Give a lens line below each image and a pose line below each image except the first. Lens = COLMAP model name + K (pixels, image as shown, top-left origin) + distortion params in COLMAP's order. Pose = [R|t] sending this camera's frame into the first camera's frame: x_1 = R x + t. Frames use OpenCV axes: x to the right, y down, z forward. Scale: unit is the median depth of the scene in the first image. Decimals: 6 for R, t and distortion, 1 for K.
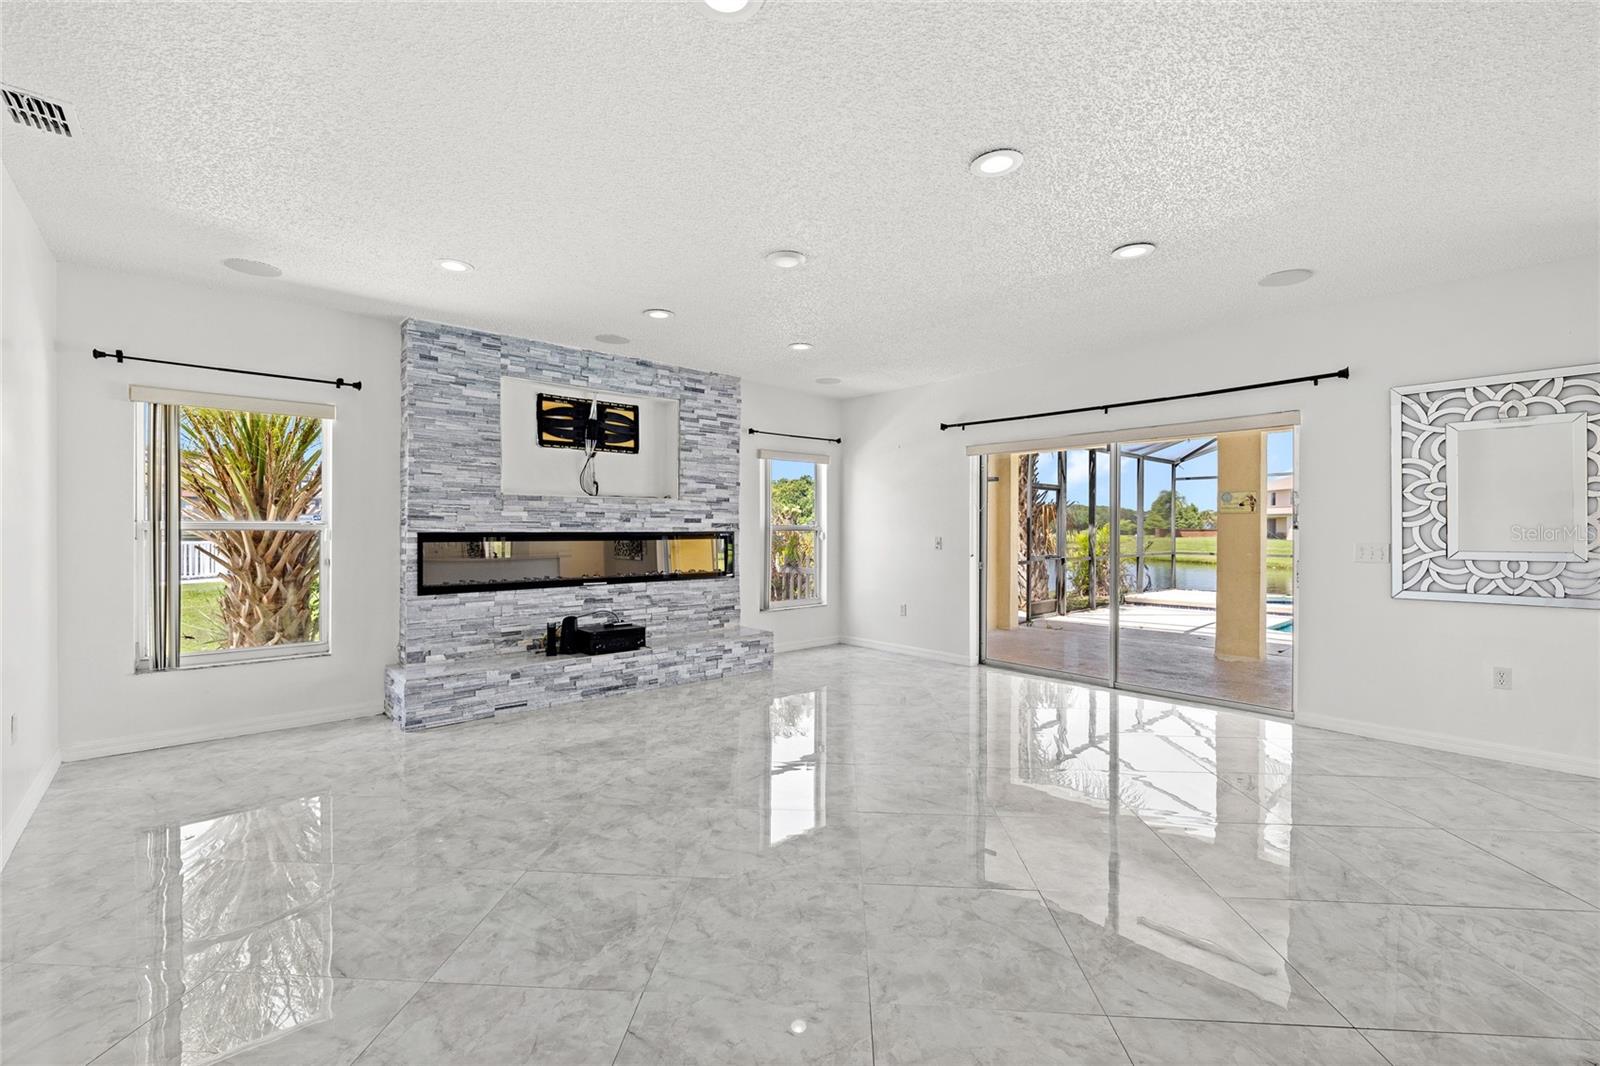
lens RADIAL K [[683.0, 0, 791.7], [0, 683.0, 536.1], [0, 0, 1]] dist [-0.000046, -0.000003]
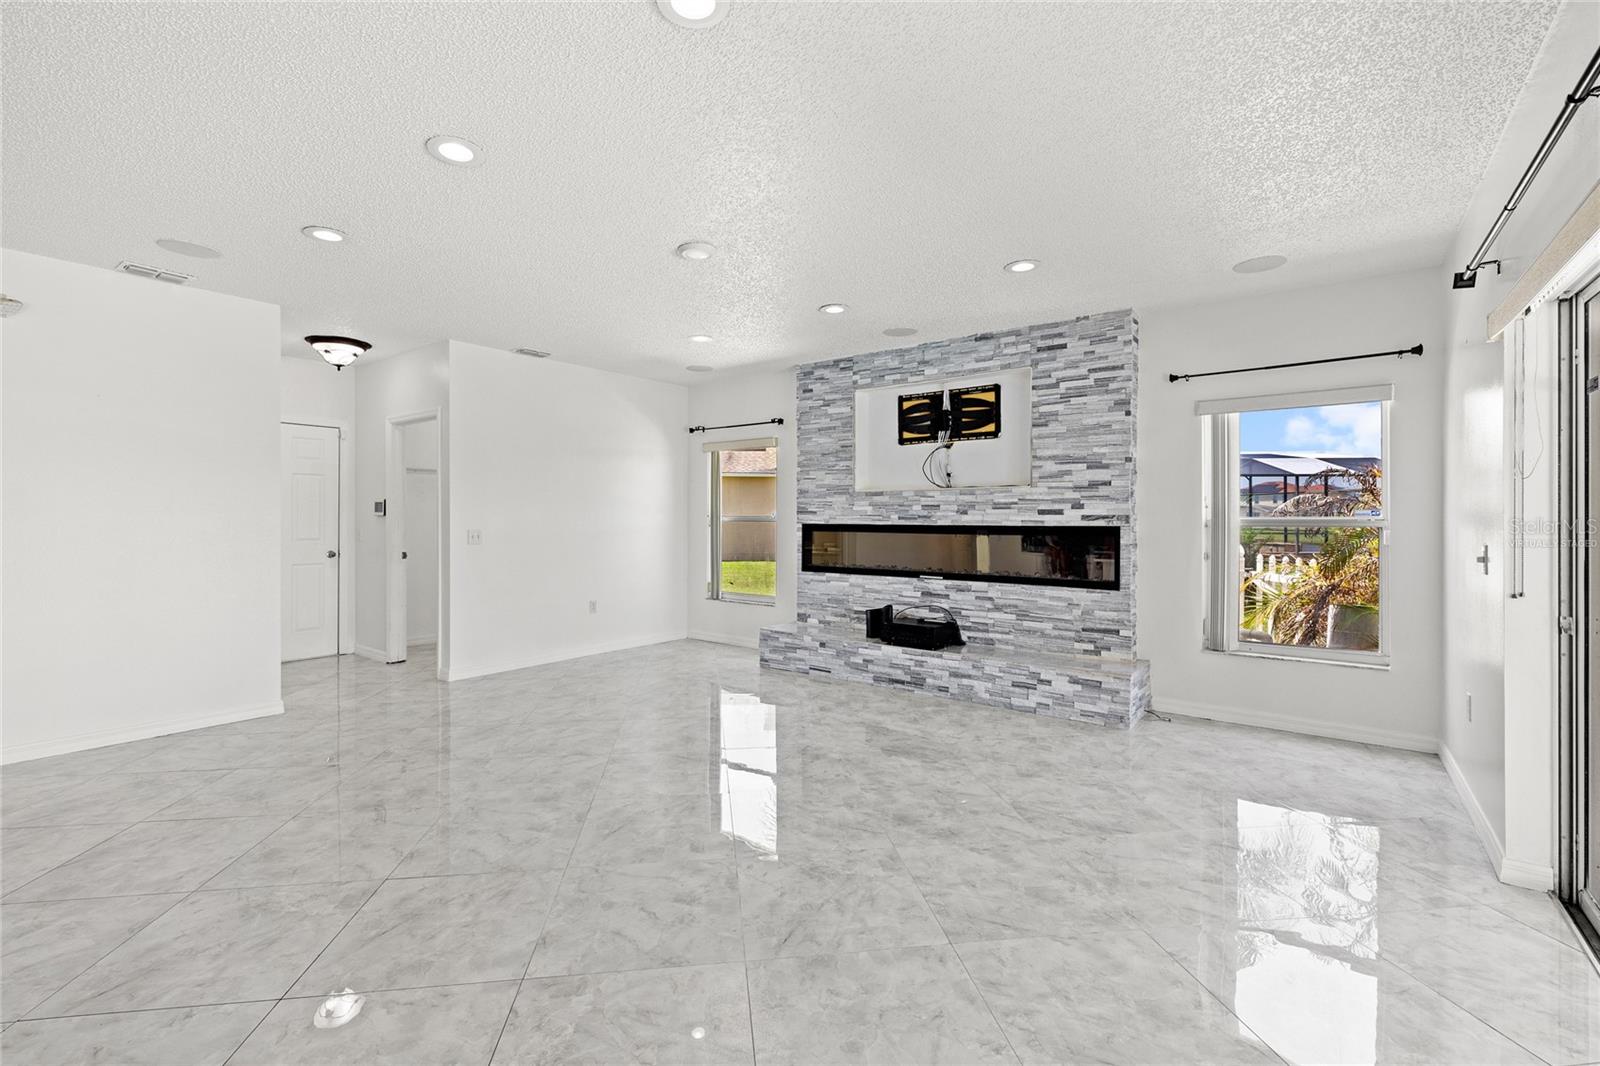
lens RADIAL K [[681.9, 0, 782.5], [0, 681.9, 522.2], [0, 0, 1]] dist [0.001545, 0.000058]
pose [[0.199509, 0.003746, -0.979889, 0.624459], [-0.014785, 0.999890, 0.000812, -0.007379], [0.979784, 0.014325, 0.199543, 0.582262]]
